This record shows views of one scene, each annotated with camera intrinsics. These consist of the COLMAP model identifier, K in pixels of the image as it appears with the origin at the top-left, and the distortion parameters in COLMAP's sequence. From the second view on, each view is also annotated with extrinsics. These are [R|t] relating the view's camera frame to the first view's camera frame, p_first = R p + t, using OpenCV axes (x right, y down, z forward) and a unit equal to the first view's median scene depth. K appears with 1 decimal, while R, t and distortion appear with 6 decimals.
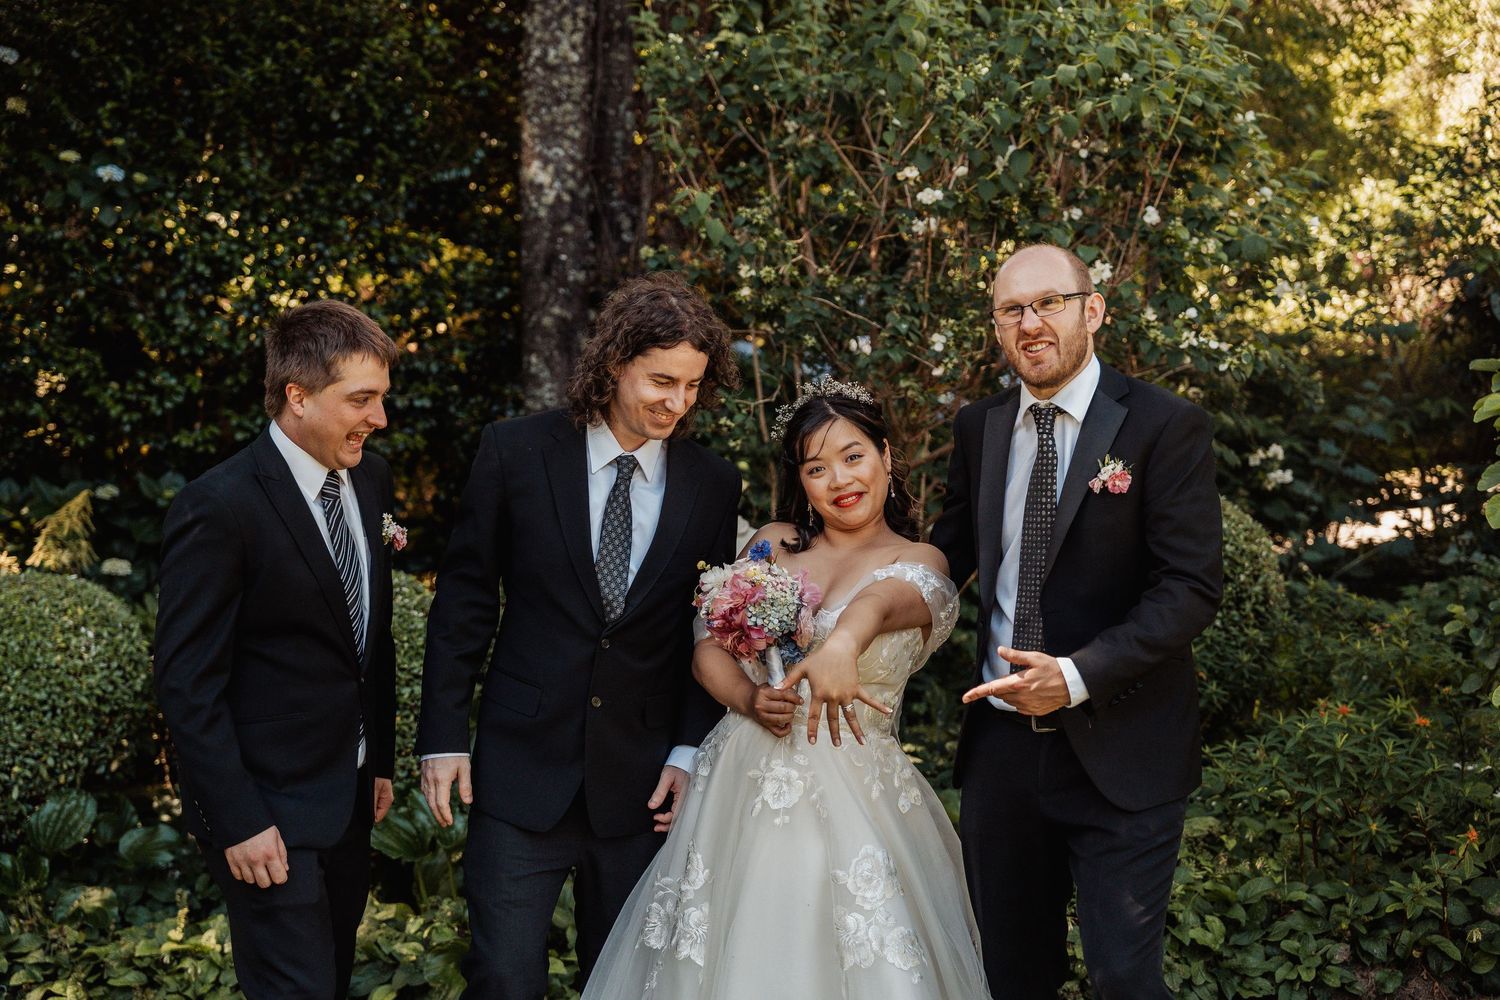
lens RADIAL K [[1984.9, 0, 752.1], [0, 1984.9, 503.3], [0, 0, 1]] dist [0.026978, 0.000000]
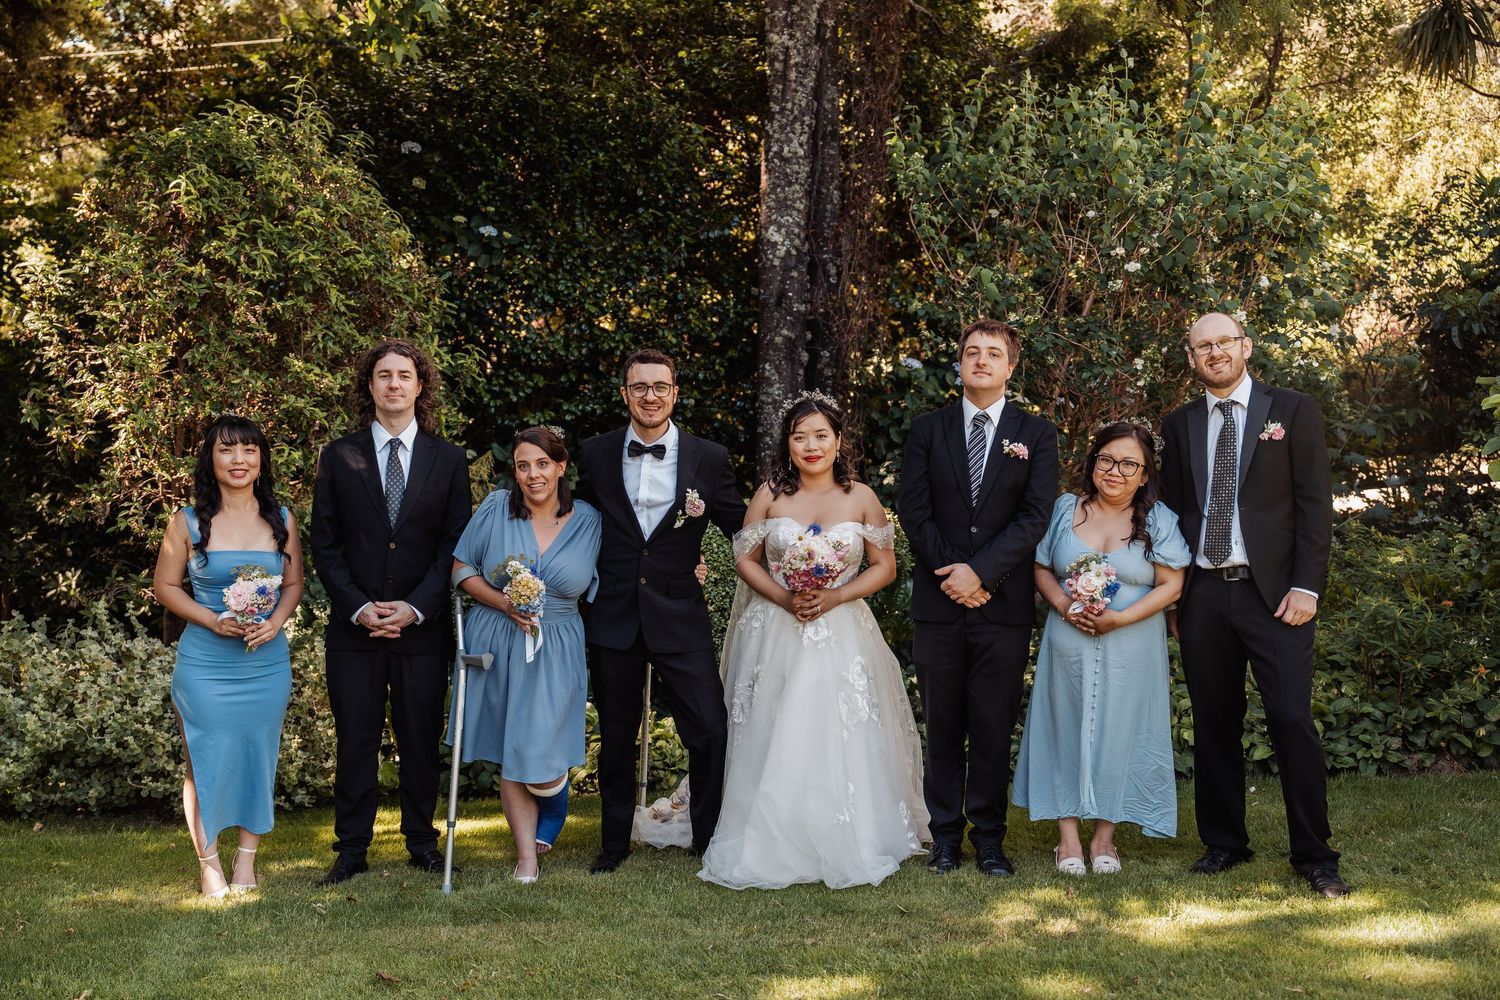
lens RADIAL K [[1688.1, 0, 747.9], [0, 1688.1, 495.3], [0, 0, 1]] dist [0.031818, 0.000000]
pose [[0.999807, 0.018837, -0.005508, -0.124772], [-0.018820, 0.999818, 0.003040, 0.016247], [0.005564, -0.002936, 0.999980, -0.209863]]
